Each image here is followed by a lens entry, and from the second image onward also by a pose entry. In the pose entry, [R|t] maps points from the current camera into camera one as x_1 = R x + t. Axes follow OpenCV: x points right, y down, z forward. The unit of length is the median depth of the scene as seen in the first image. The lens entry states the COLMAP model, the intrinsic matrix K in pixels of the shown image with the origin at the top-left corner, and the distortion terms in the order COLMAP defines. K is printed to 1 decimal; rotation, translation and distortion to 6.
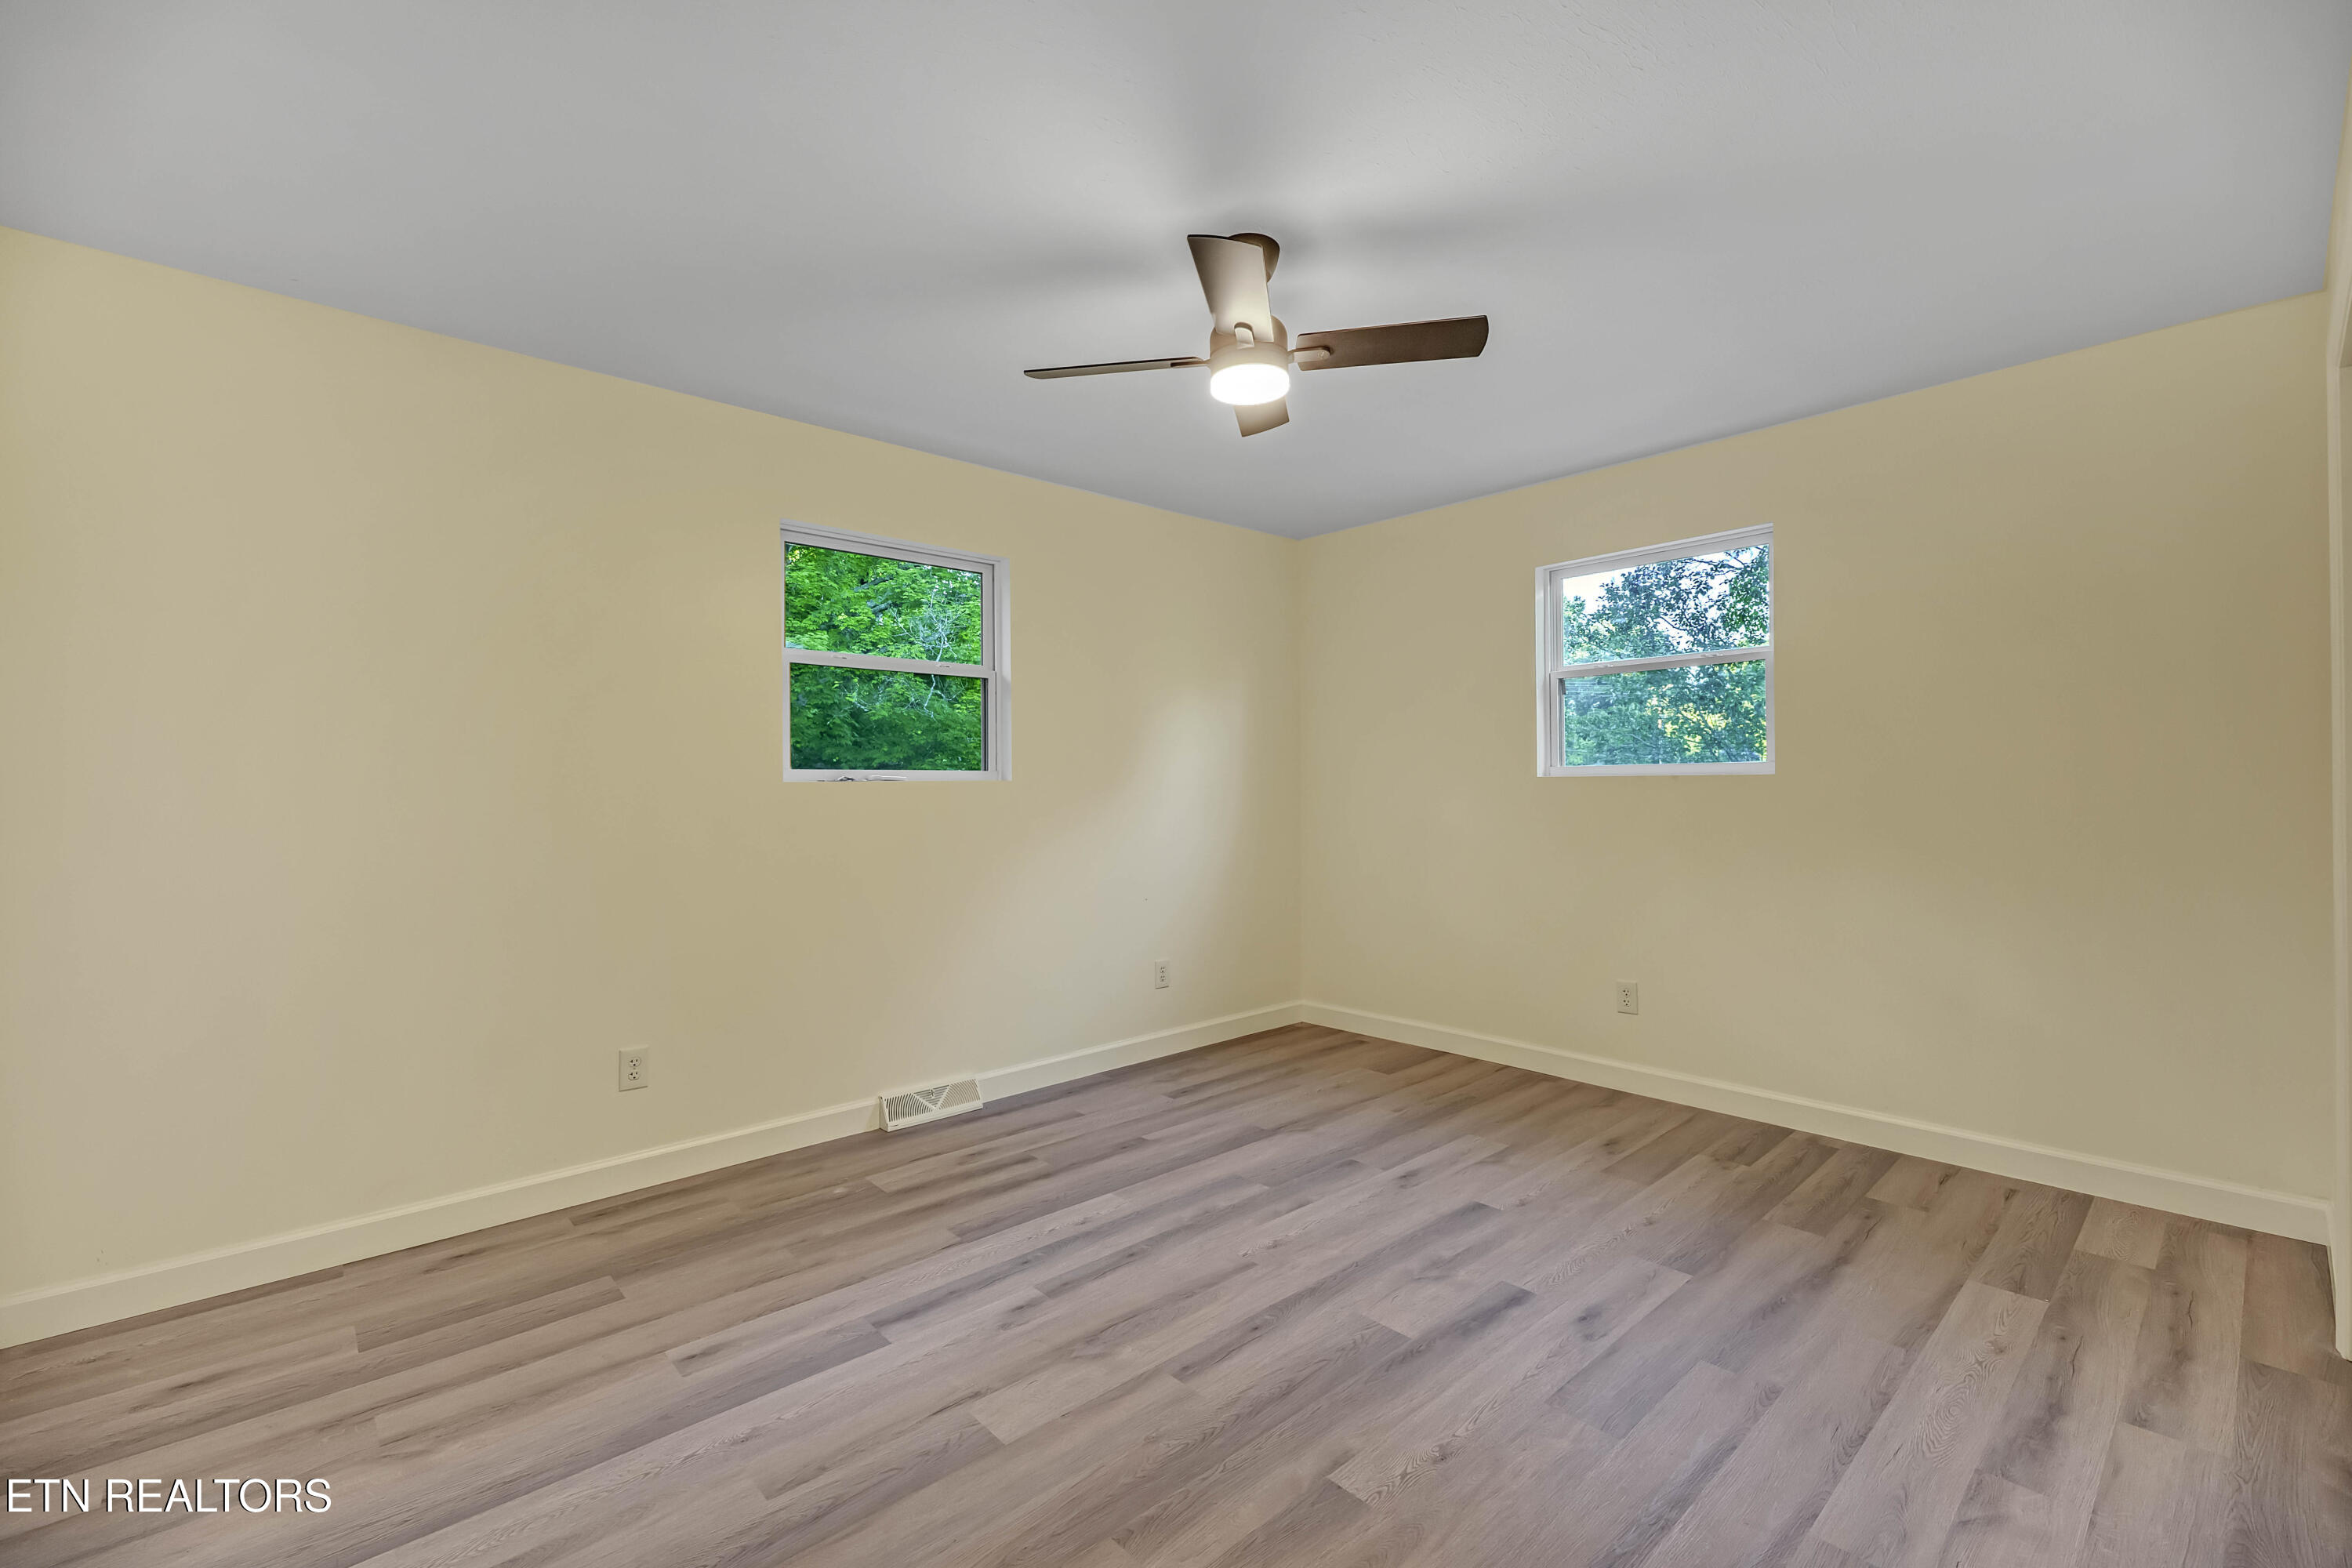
lens RADIAL K [[1036.3, 0, 1179.5], [0, 1036.3, 782.6], [0, 0, 1]] dist [-0.001073, -0.000109]
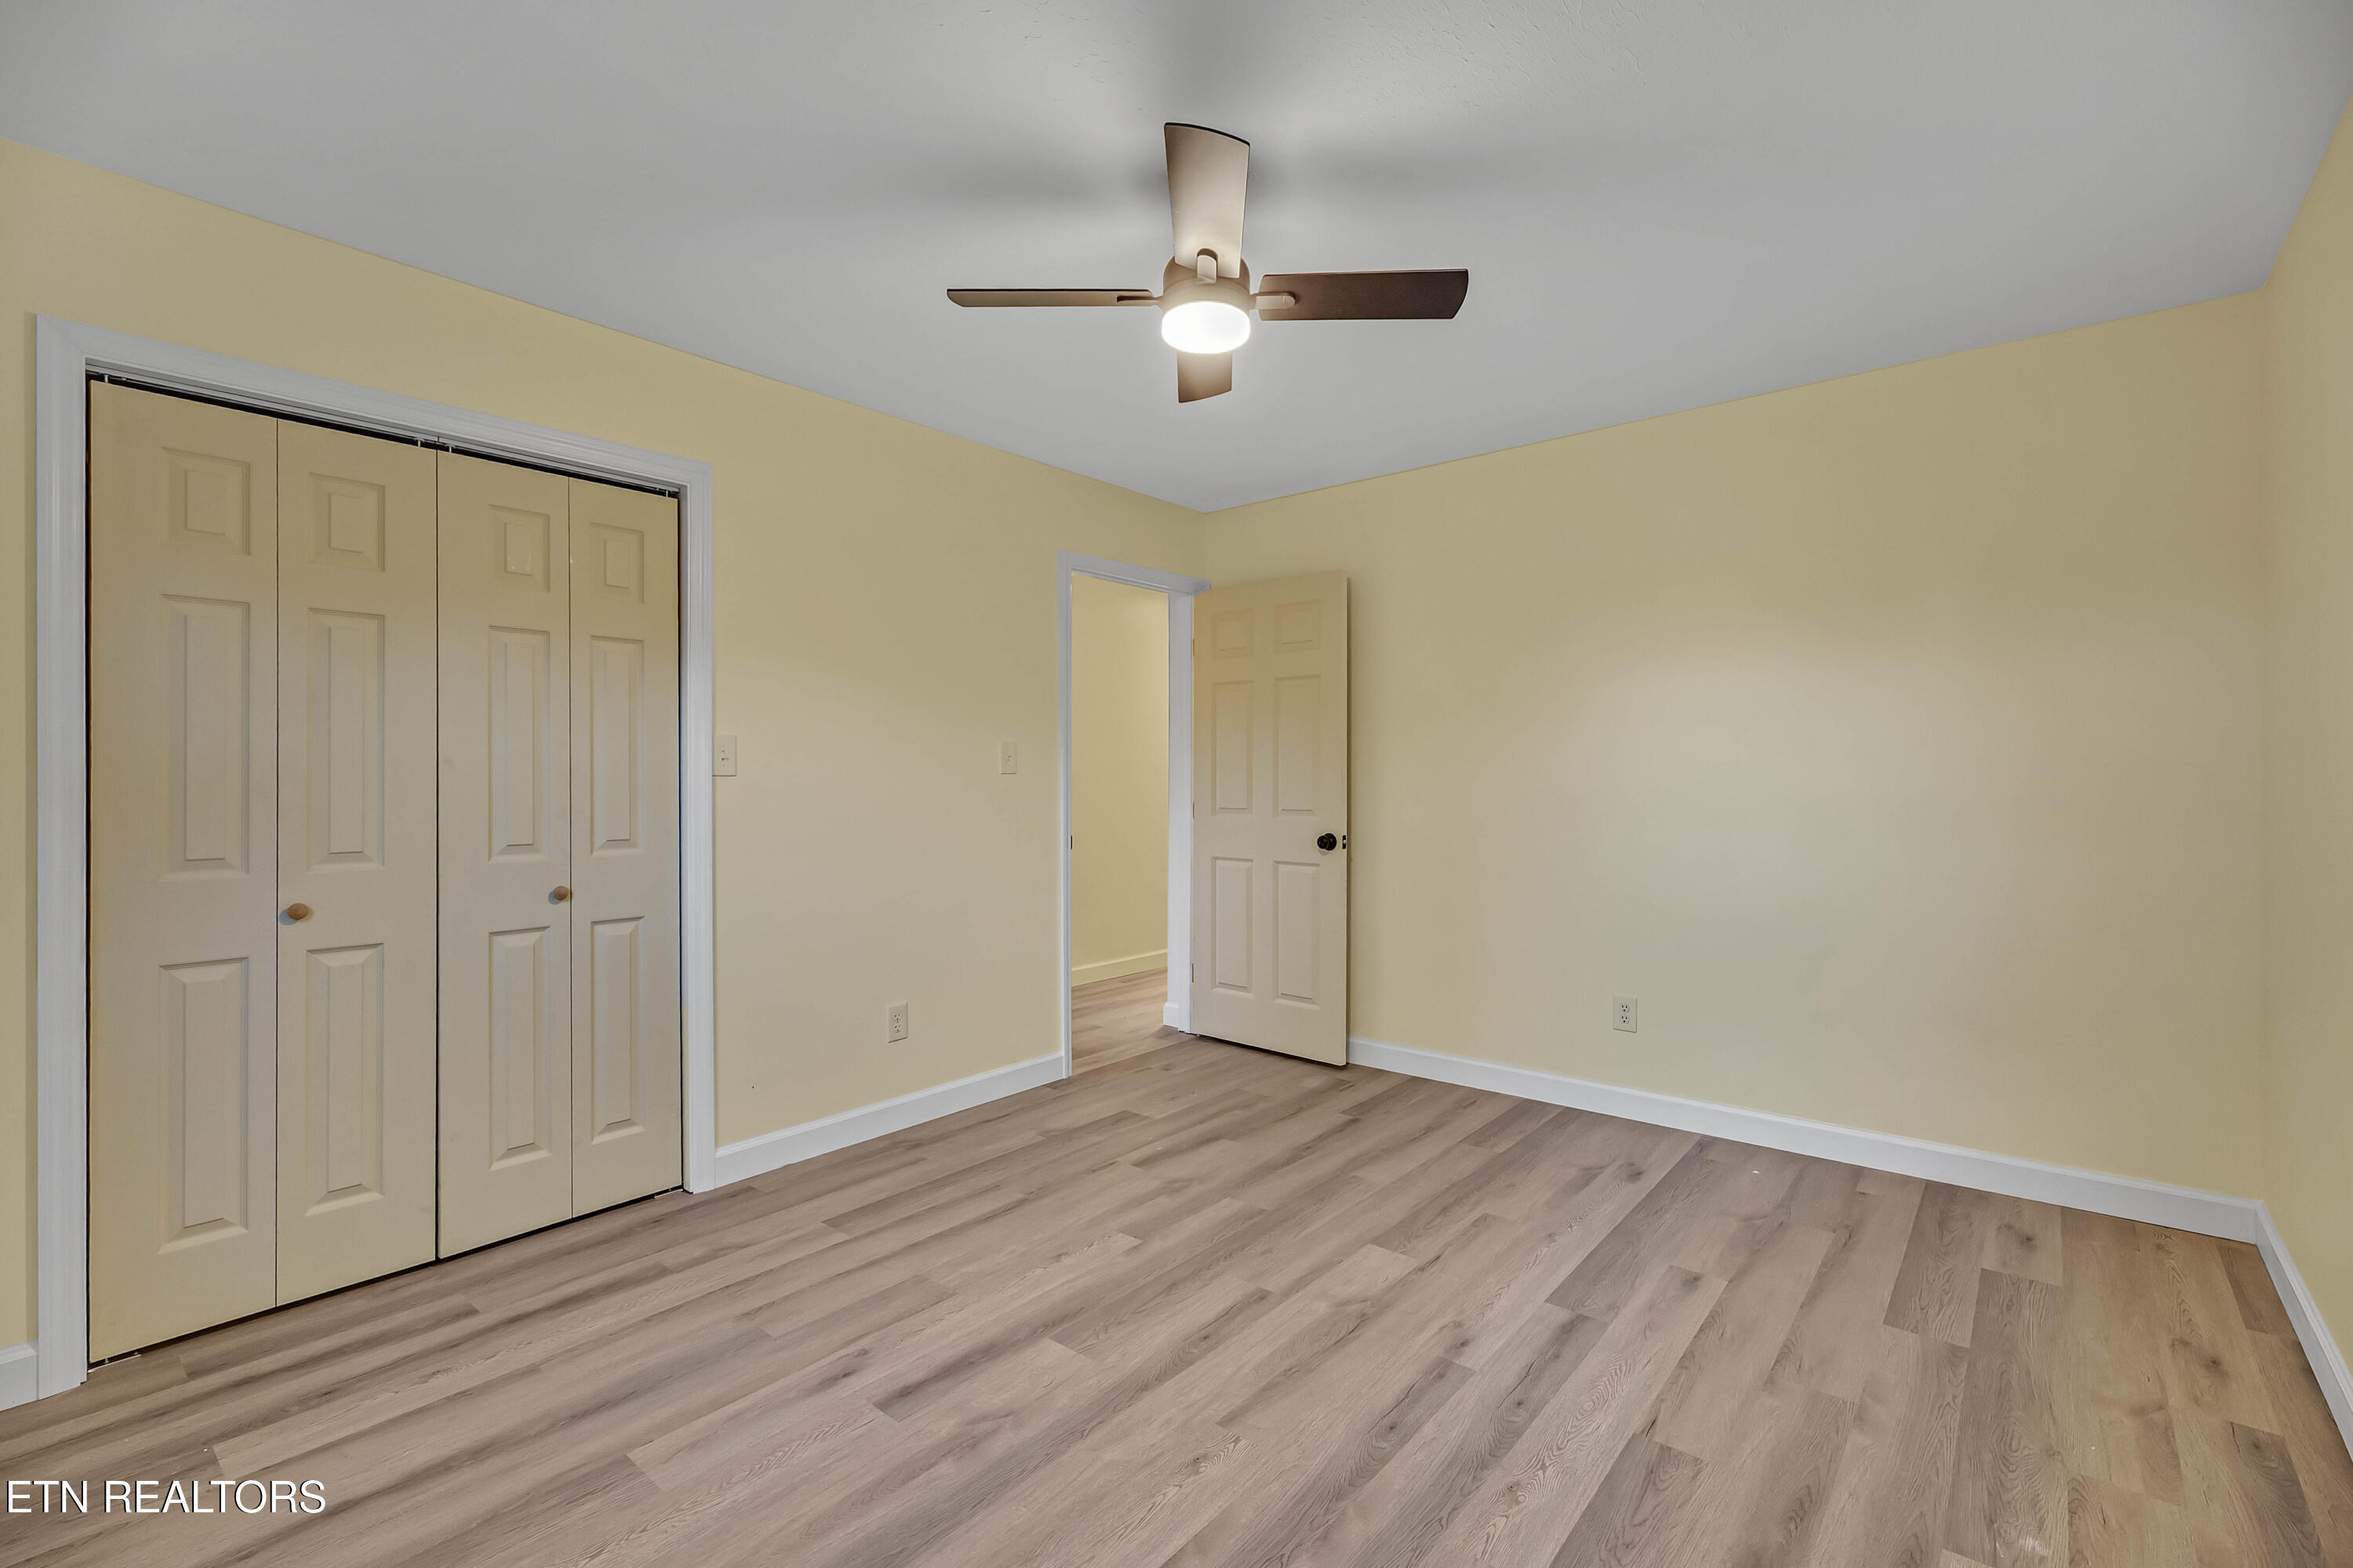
lens RADIAL K [[1036.8, 0, 1181.7], [0, 1036.8, 766.7], [0, 0, 1]] dist [-0.001073, -0.000109]
pose [[-0.991071, 0.008656, -0.133050, 0.215009], [0.009898, 0.999913, -0.008673, 0.000631], [0.132964, -0.009913, -0.991071, 1.917551]]
